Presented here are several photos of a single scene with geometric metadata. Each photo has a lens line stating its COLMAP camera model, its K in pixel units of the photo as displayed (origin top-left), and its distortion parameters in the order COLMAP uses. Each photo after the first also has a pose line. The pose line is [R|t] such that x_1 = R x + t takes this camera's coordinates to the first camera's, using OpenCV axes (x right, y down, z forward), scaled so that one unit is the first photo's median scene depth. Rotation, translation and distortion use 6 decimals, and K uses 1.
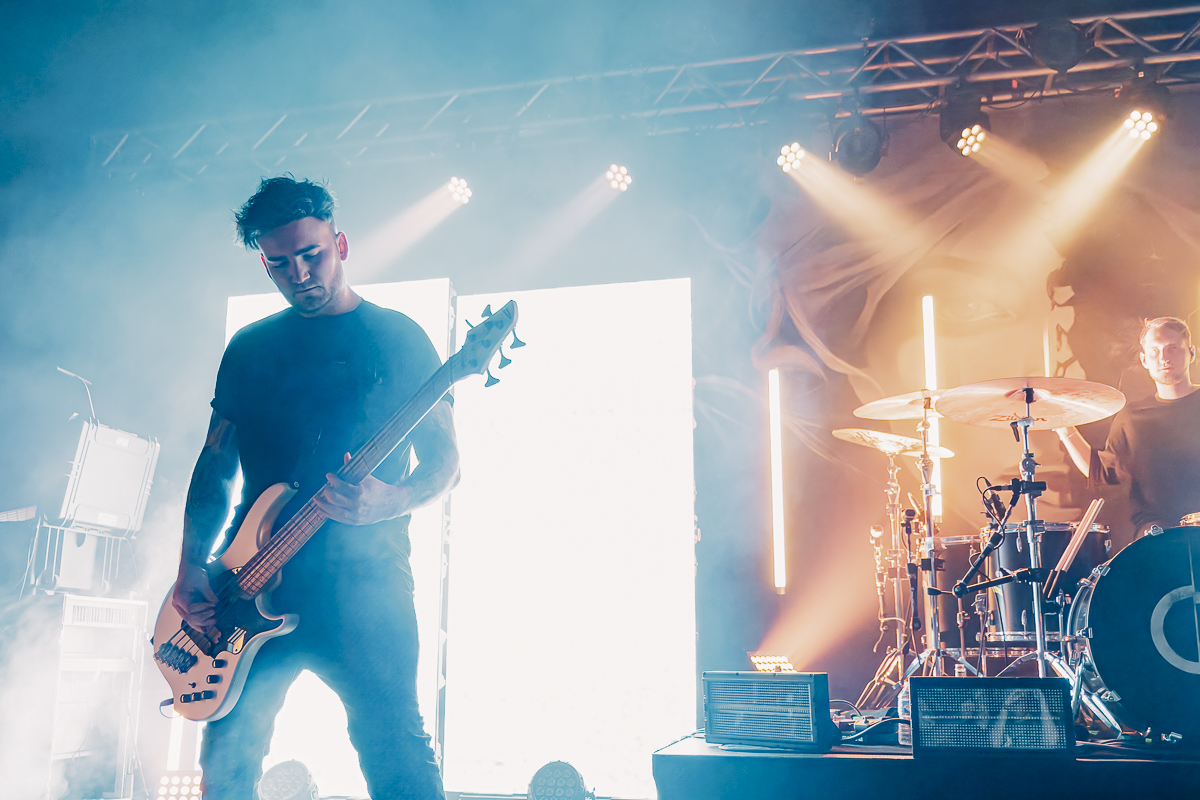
lens RADIAL K [[1145.5, 0, 615.1], [0, 1145.5, 389.4], [0, 0, 1]] dist [-0.007255, 0.000000]
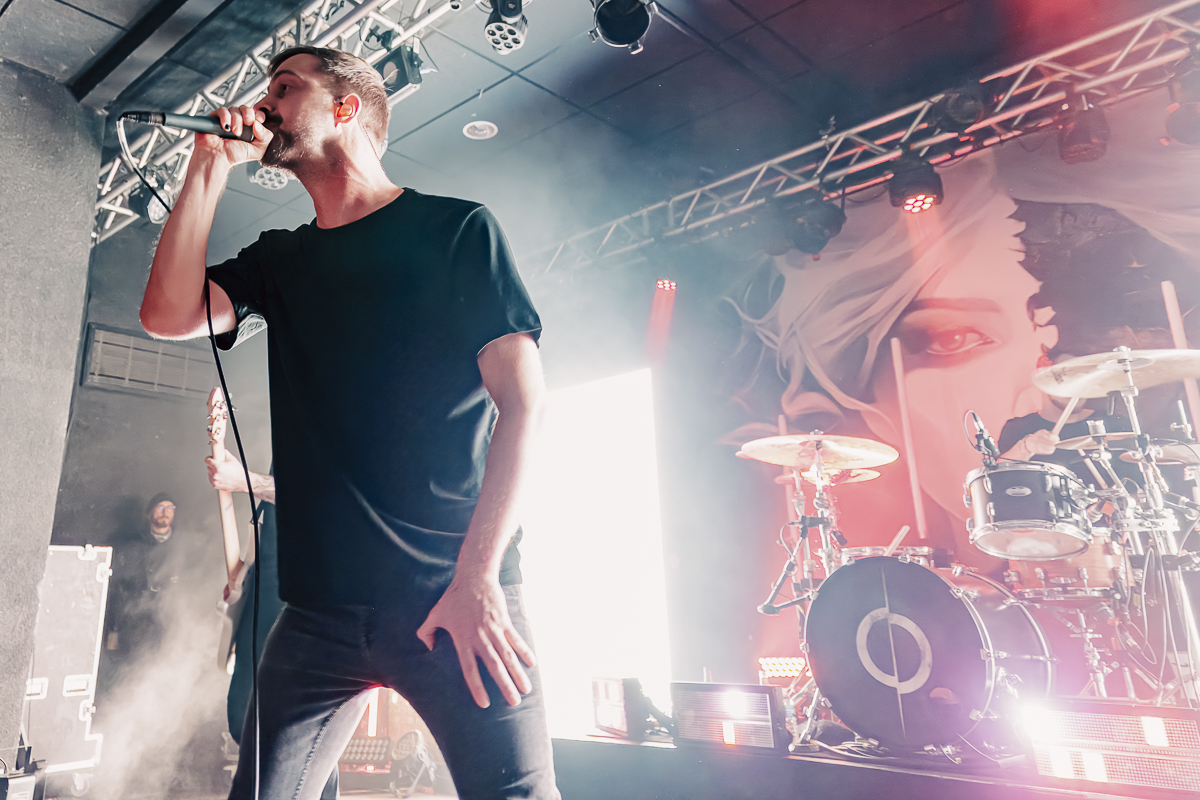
lens RADIAL K [[952.1, 0, 513.6], [0, 952.1, 316.3], [0, 0, 1]] dist [0.090579, 0.017224]
pose [[0.845146, -0.175188, -0.505012, 0.428506], [0.129420, 0.983722, -0.124666, -0.030795], [0.518631, 0.040002, 0.854062, -0.052435]]
